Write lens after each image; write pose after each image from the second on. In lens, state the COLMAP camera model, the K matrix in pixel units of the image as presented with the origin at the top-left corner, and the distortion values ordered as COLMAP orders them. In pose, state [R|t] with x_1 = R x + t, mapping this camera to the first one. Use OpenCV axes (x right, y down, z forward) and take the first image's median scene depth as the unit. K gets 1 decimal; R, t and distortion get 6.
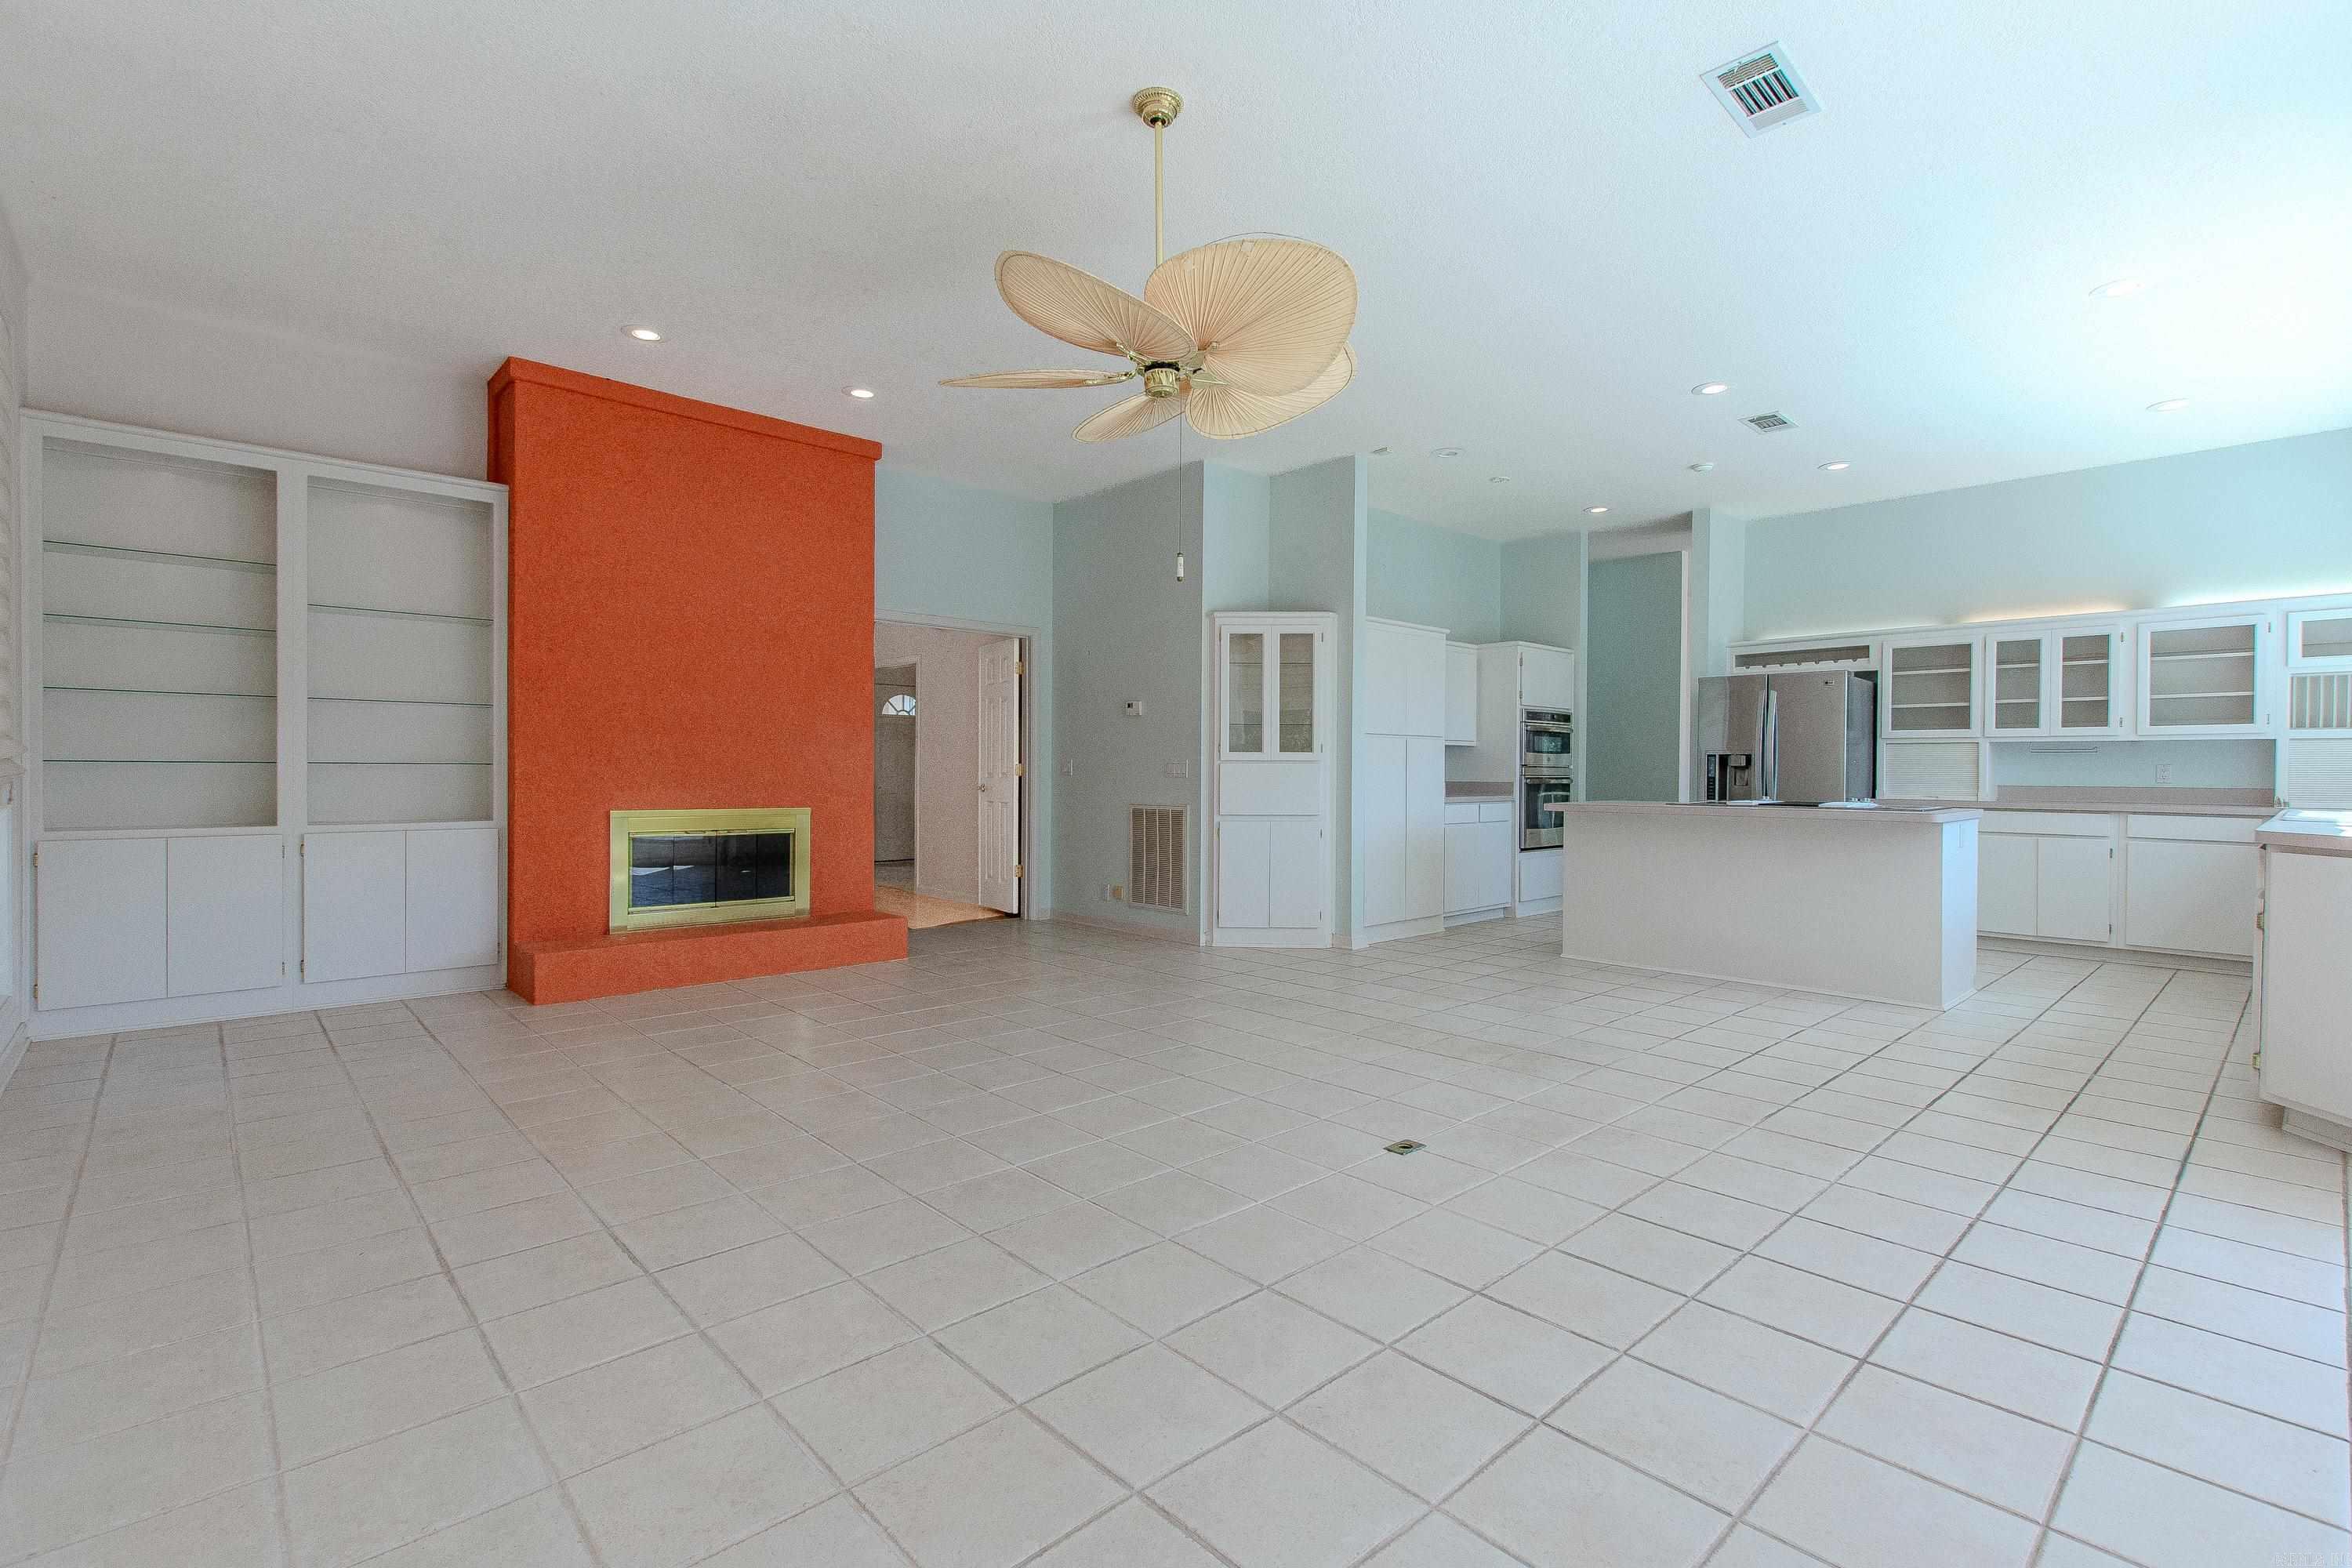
lens RADIAL K [[1054.9, 0, 1179.4], [0, 1054.9, 778.2], [0, 0, 1]] dist [-0.002502, -0.000670]
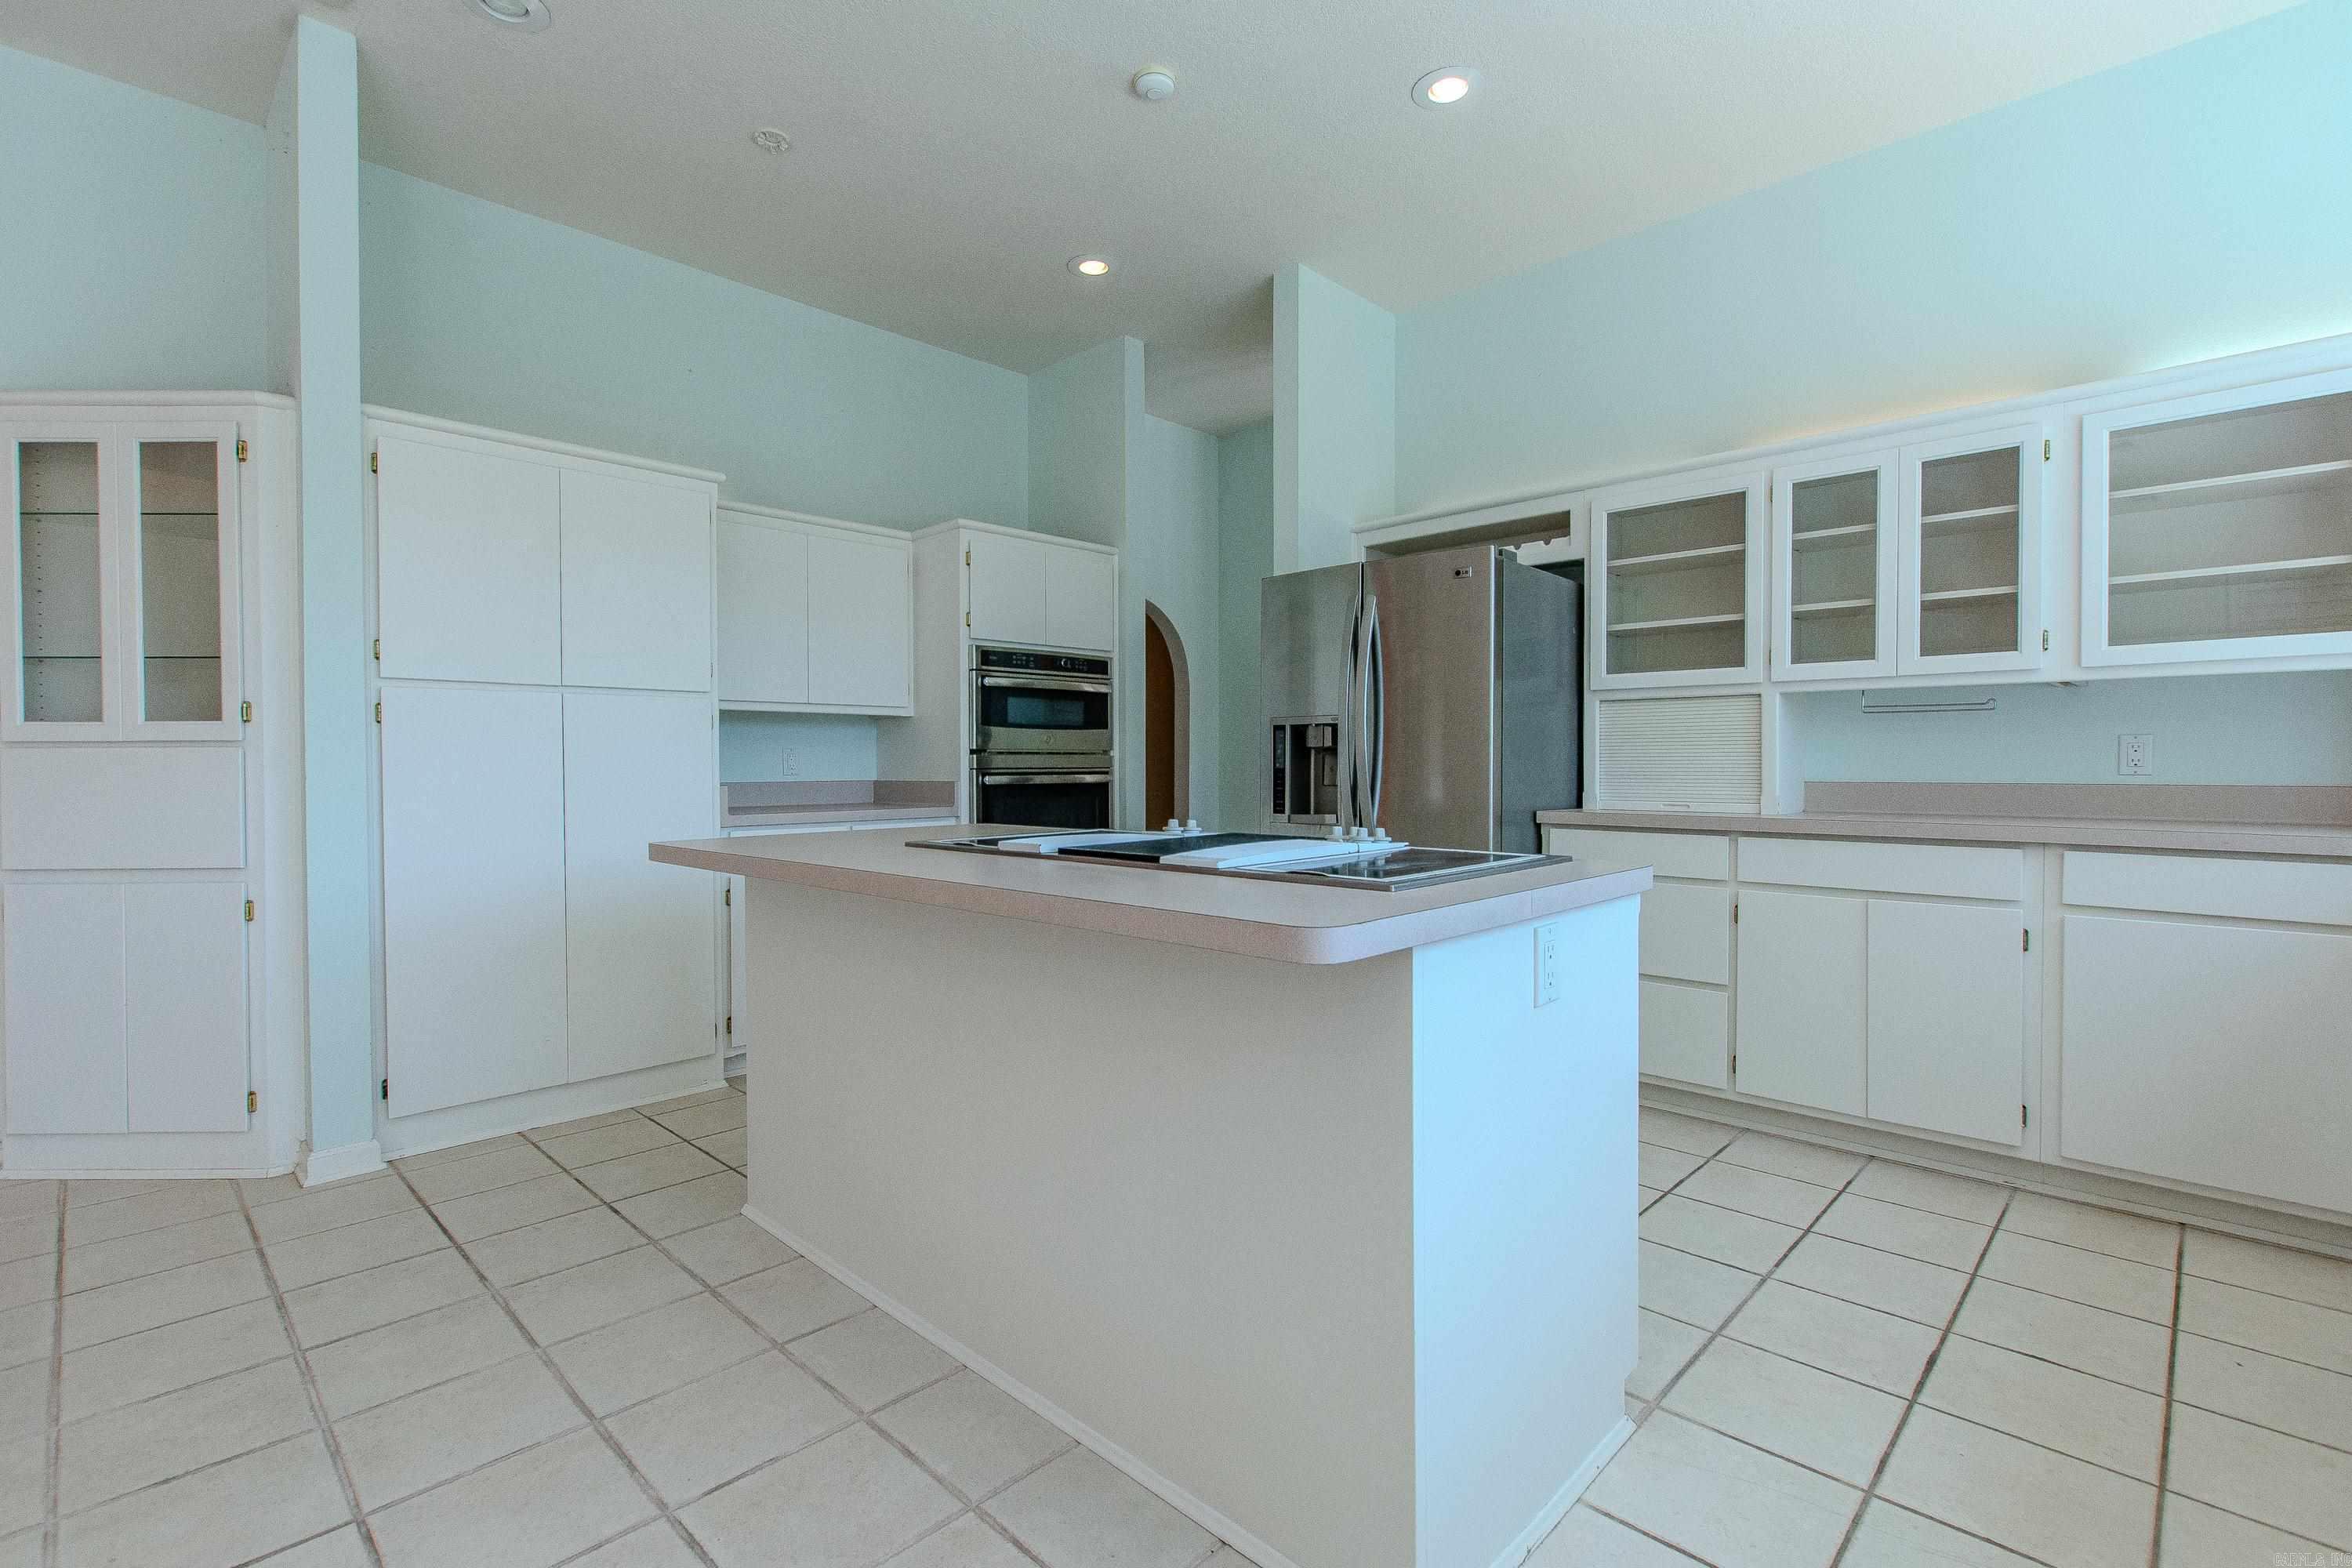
lens RADIAL K [[1043.7, 0, 1180.8], [0, 1043.7, 775.3], [0, 0, 1]] dist [-0.000222, -0.000308]
pose [[0.998642, -0.009641, 0.051205, 0.470034], [0.009411, 0.999945, 0.004715, -0.001131], [-0.051247, -0.004226, 0.998677, 0.536228]]
